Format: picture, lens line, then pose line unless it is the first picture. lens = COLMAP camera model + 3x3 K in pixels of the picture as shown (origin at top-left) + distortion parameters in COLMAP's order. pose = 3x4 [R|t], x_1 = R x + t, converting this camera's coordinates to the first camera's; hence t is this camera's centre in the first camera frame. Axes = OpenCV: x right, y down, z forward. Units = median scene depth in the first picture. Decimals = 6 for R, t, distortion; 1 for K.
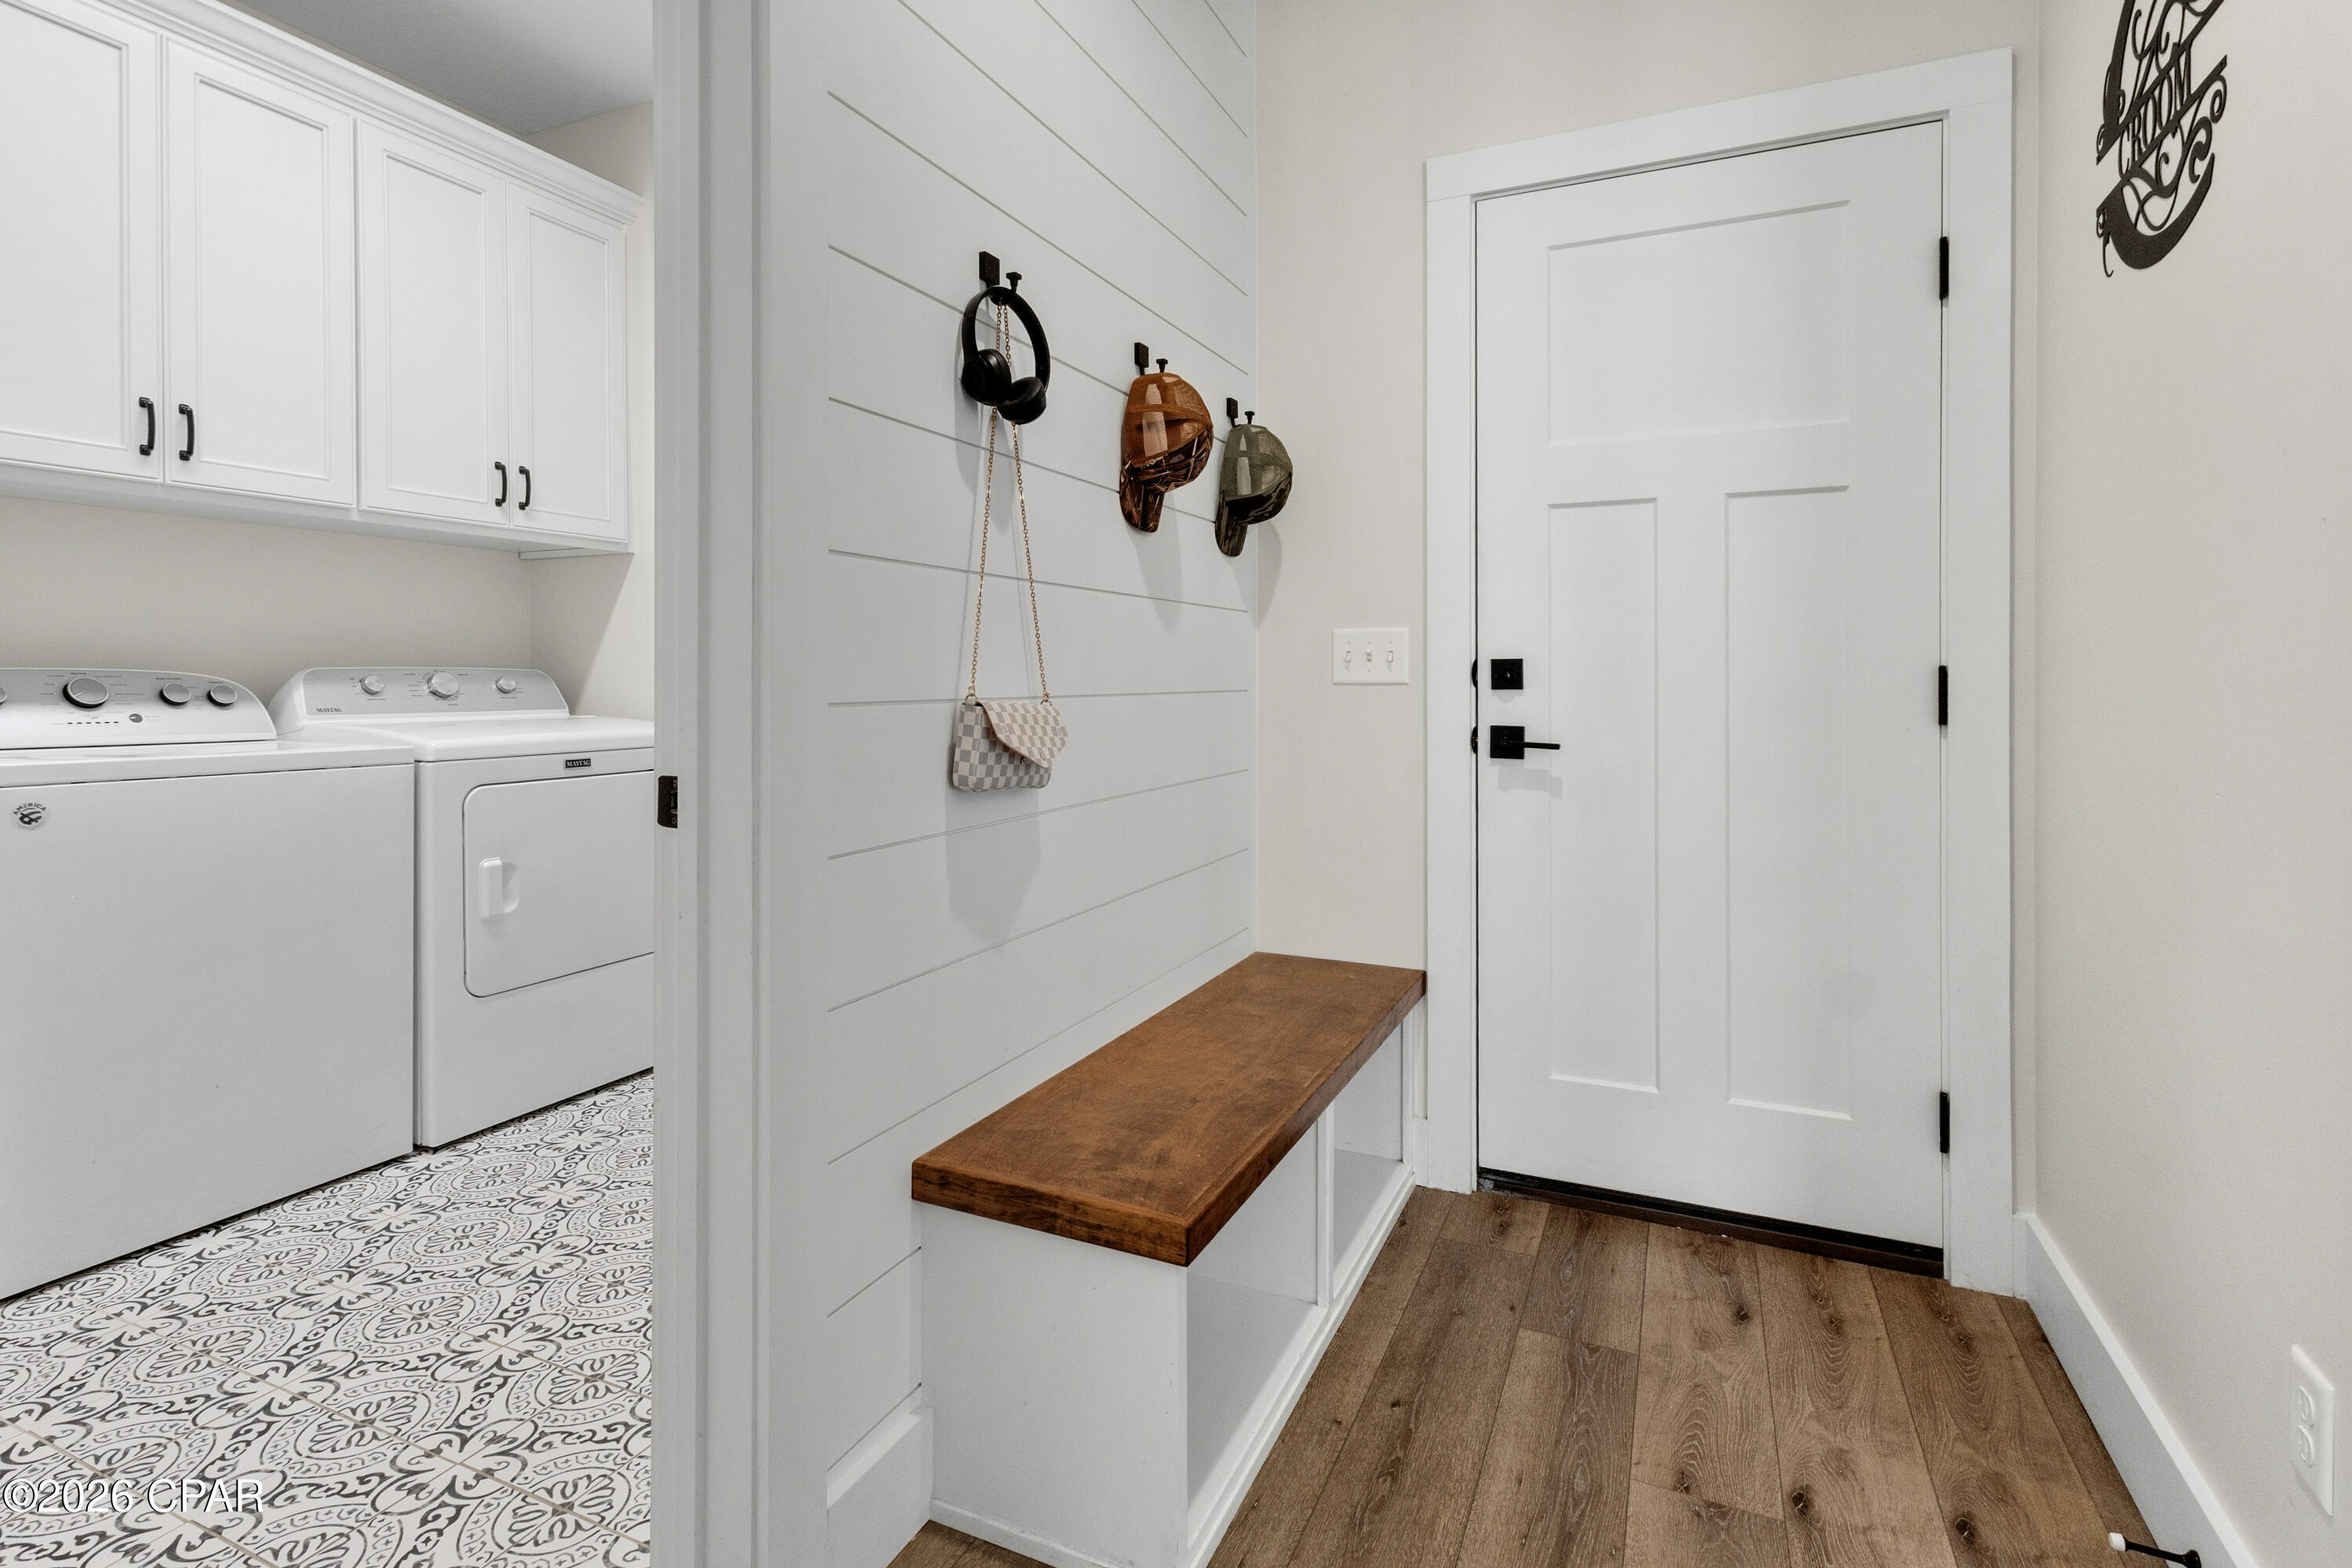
lens RADIAL K [[1154.2, 0, 1172.6], [0, 1154.2, 691.9], [0, 0, 1]] dist [0.010716, 0.012572]
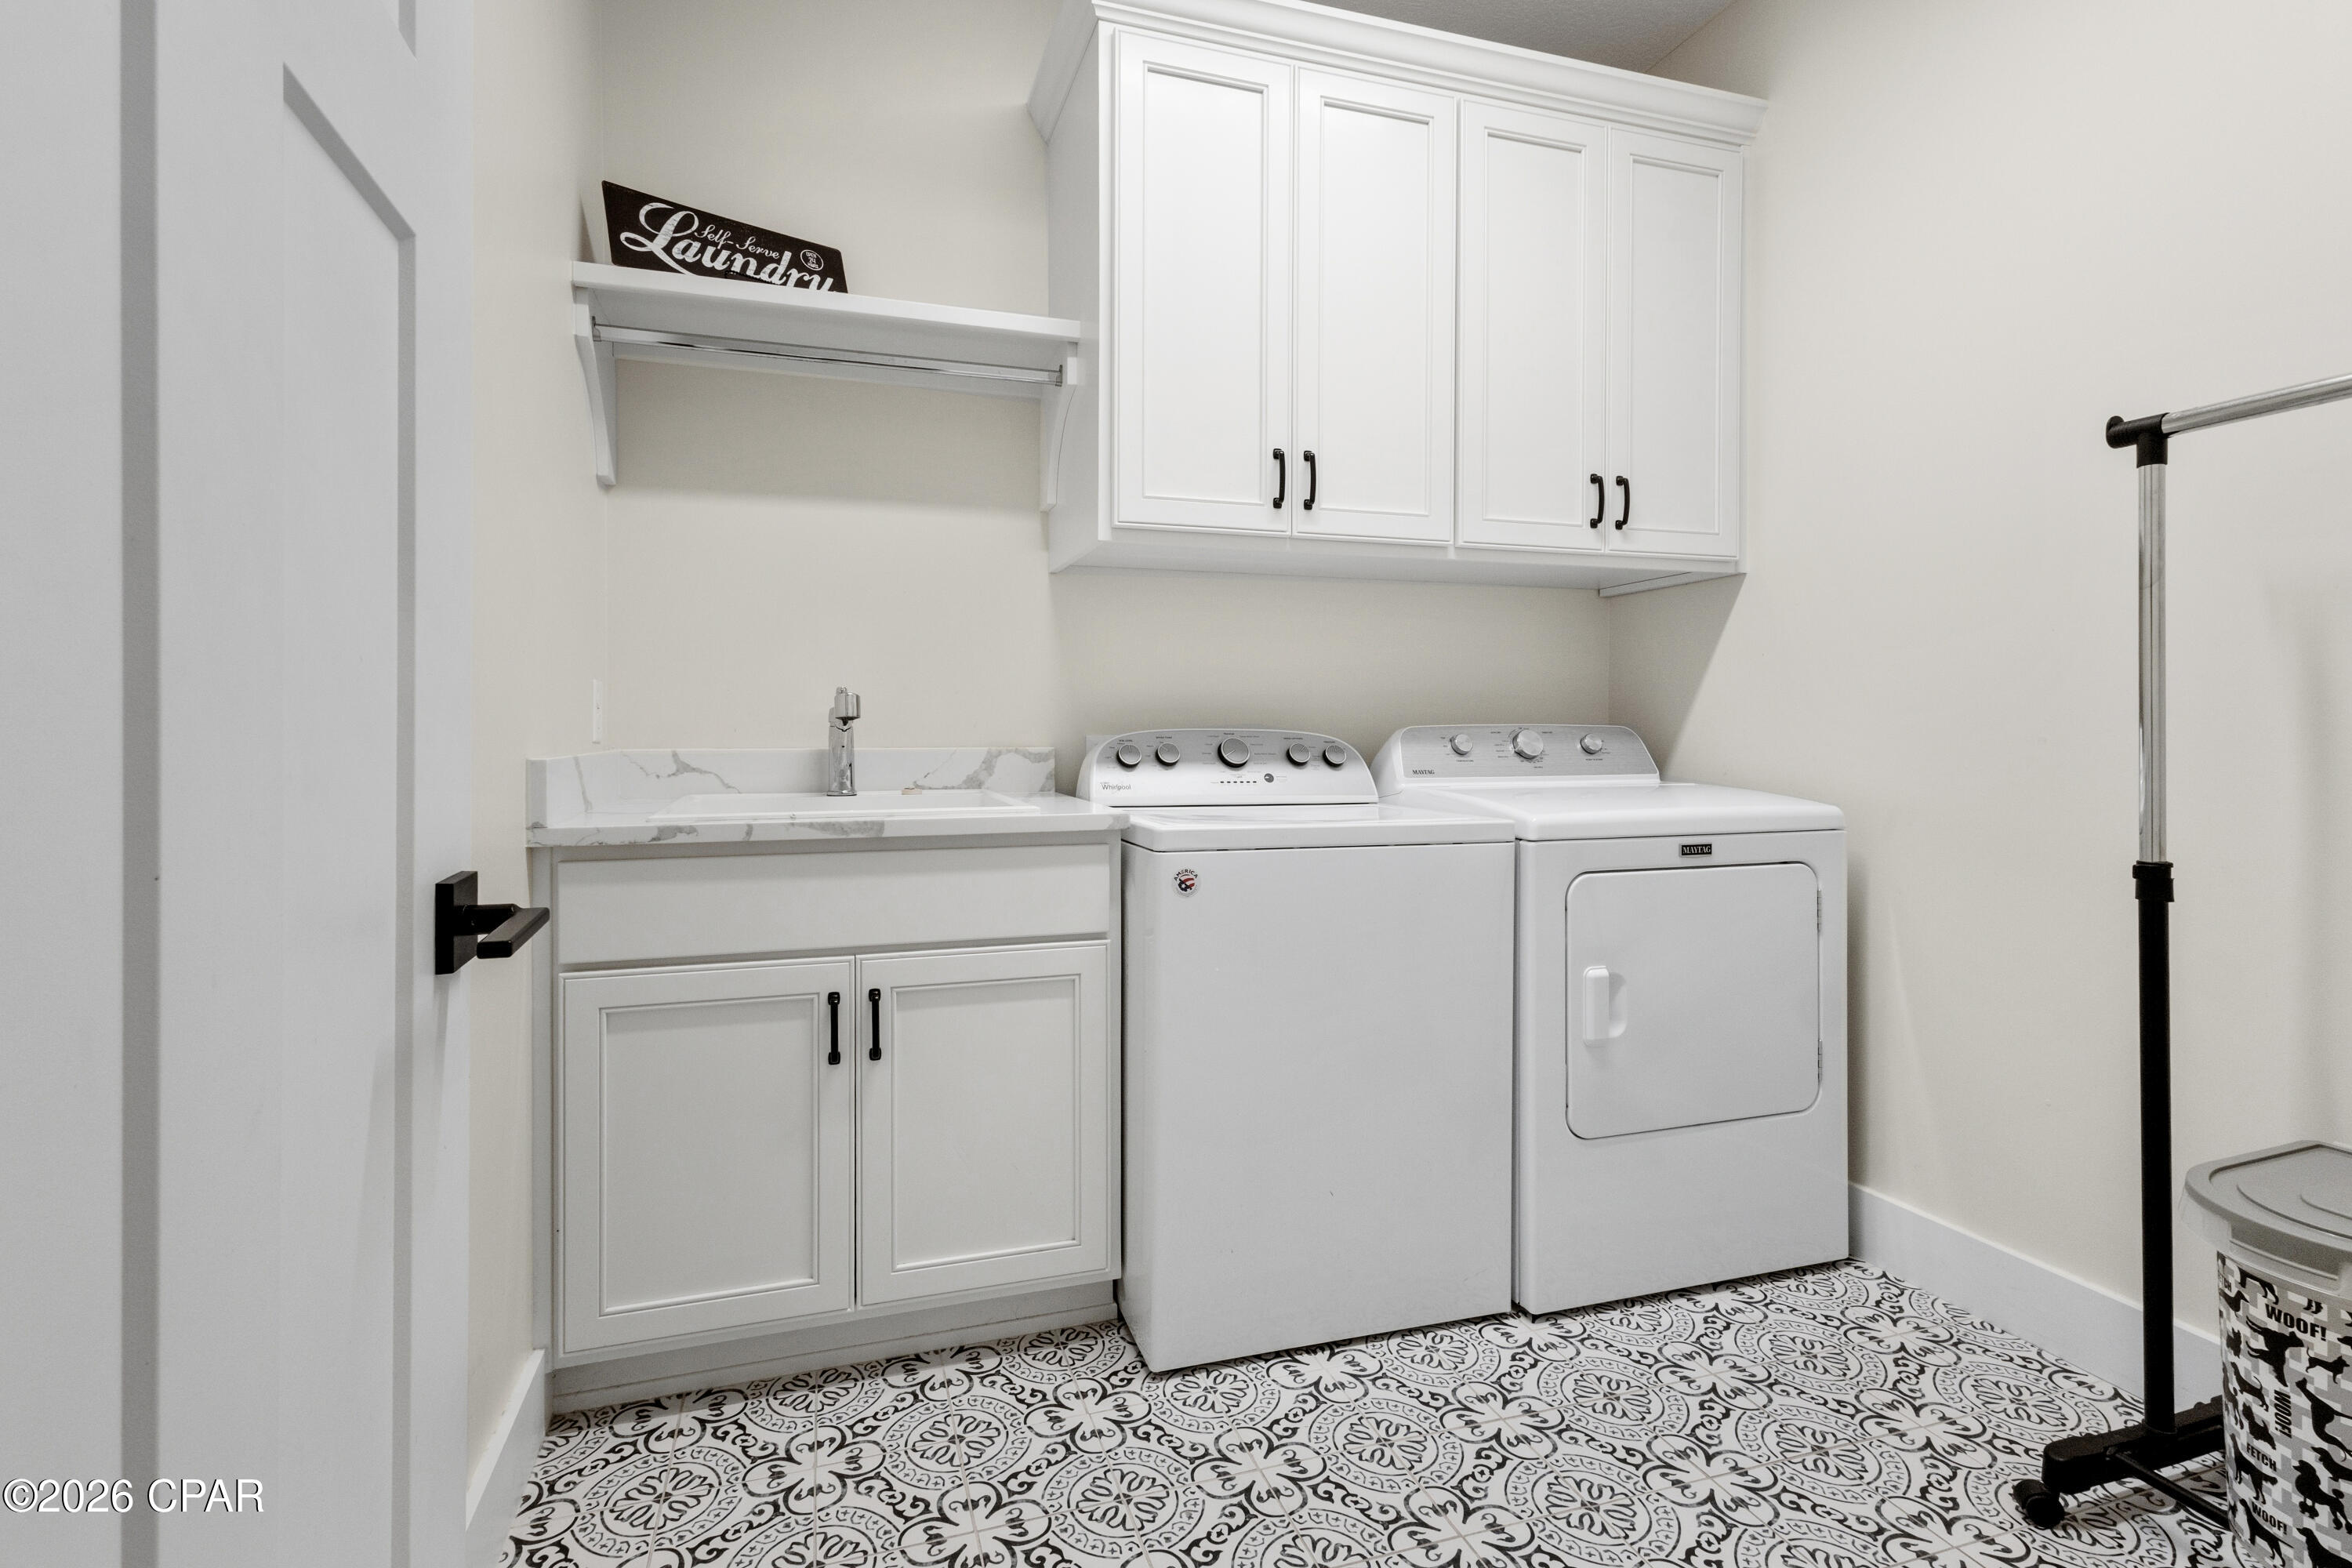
lens RADIAL K [[1123.2, 0, 1177.7], [0, 1123.2, 738.3], [0, 0, 1]] dist [0.004456, 0.000325]
pose [[0.676730, -0.001337, -0.736230, -0.212463], [-0.006586, 0.999947, -0.007870, -0.002677], [0.736201, 0.010174, 0.676686, 0.268260]]
